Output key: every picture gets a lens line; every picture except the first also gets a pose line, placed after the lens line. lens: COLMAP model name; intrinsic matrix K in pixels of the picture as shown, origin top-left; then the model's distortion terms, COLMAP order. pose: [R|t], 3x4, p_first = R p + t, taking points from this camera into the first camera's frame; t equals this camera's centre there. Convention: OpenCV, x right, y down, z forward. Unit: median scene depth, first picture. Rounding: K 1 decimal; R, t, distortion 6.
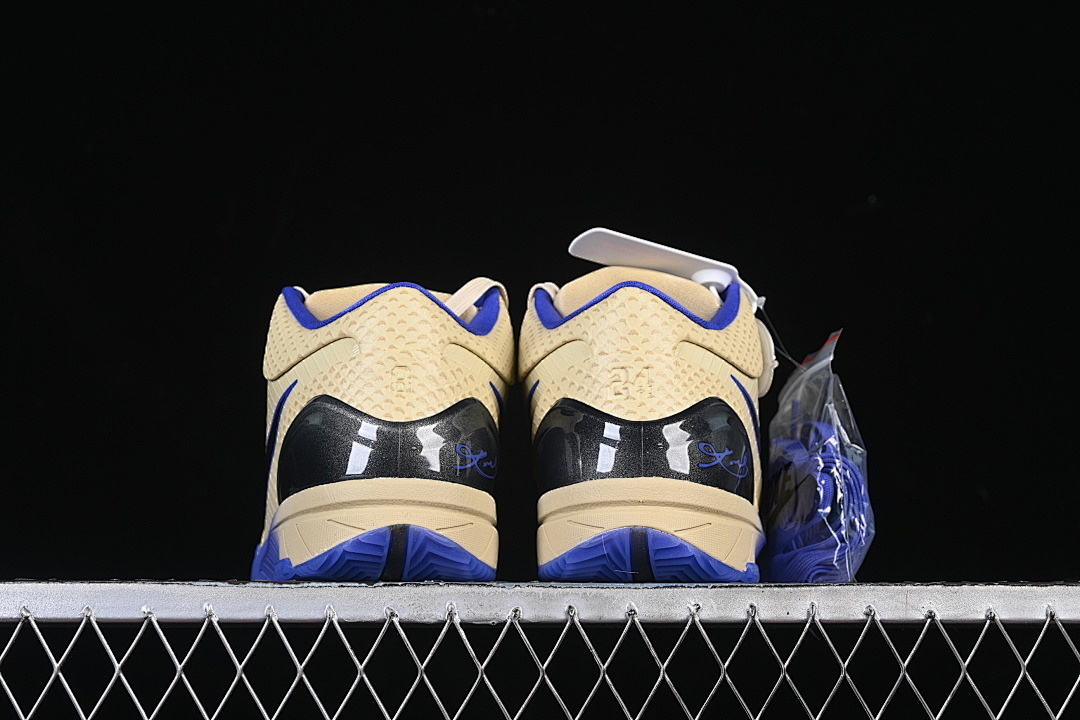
lens RADIAL K [[2299.4, 0, 537.2], [0, 2299.4, 366.2], [0, 0, 1]] dist [-0.024216, 0.000000]
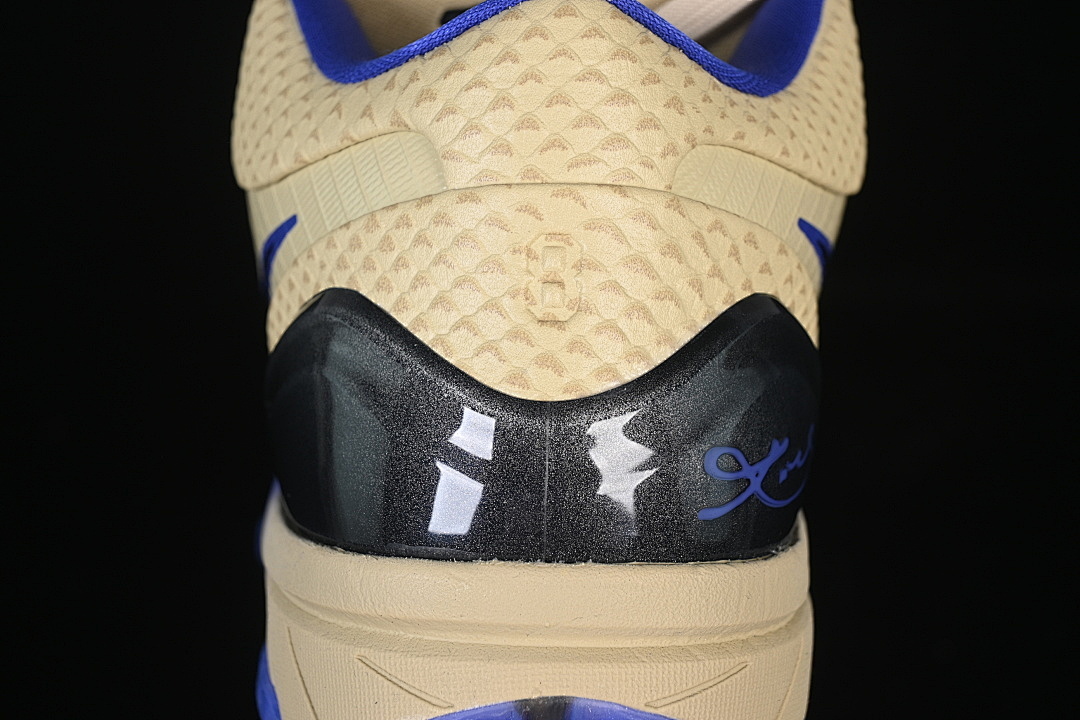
lens RADIAL K [[2299.4, 0, 539.8], [0, 2299.4, 358.4], [0, 0, 1]] dist [-0.024216, 0.000000]
pose [[0.993125, 0.025011, -0.114356, -0.019773], [0.011018, 0.952599, 0.304028, -0.090037], [0.116539, -0.303198, 0.945775, 0.649059]]
